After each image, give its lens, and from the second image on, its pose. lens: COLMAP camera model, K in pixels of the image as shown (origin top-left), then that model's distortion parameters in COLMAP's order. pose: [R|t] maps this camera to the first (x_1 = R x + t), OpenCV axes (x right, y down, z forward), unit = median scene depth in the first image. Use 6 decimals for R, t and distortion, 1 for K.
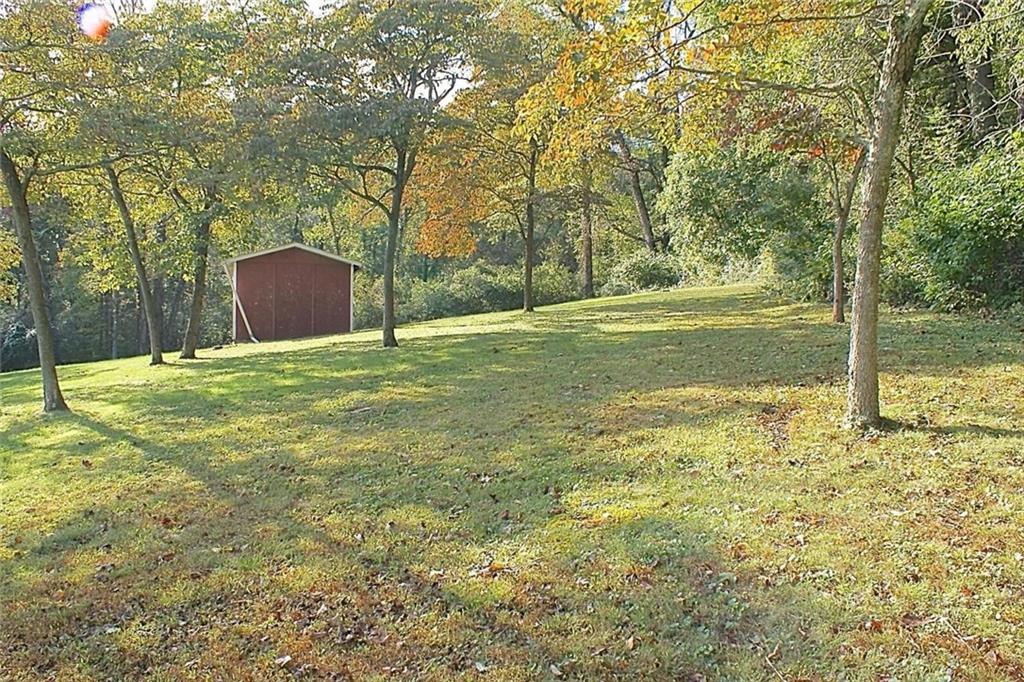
lens RADIAL K [[825.9, 0, 497.1], [0, 825.9, 346.9], [0, 0, 1]] dist [-0.157510, 0.138069]
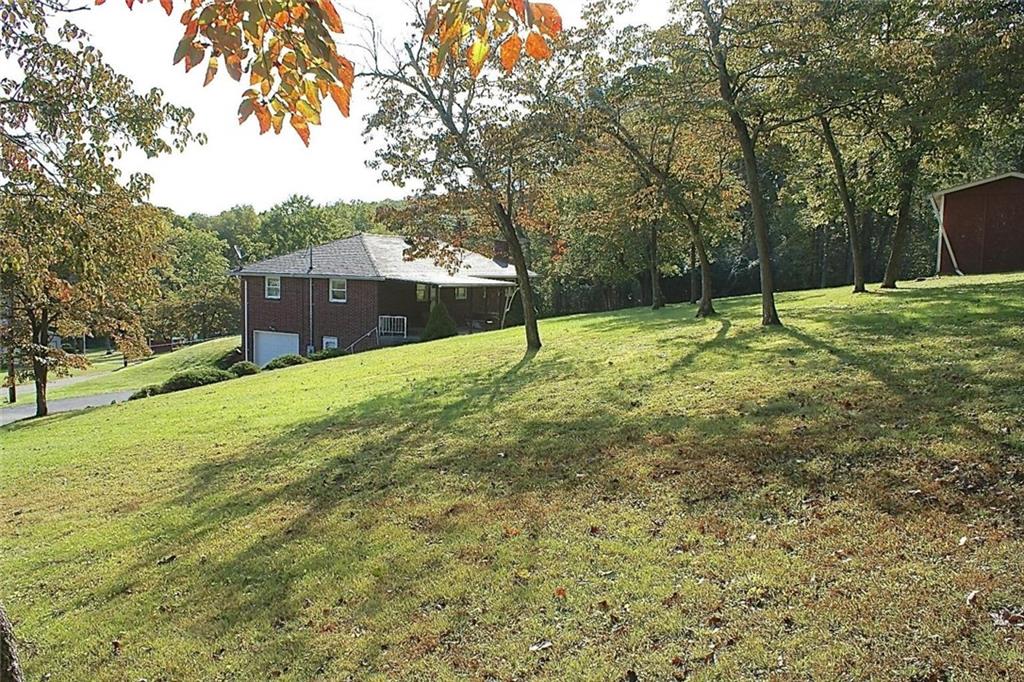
lens RADIAL K [[825.9, 0, 497.1], [0, 825.9, 346.9], [0, 0, 1]] dist [-0.157510, 0.138069]
pose [[0.673783, 0.076711, -0.734937, 0.078469], [-0.017646, 0.995983, 0.087781, 0.011635], [0.738718, -0.046177, 0.672431, -0.145697]]
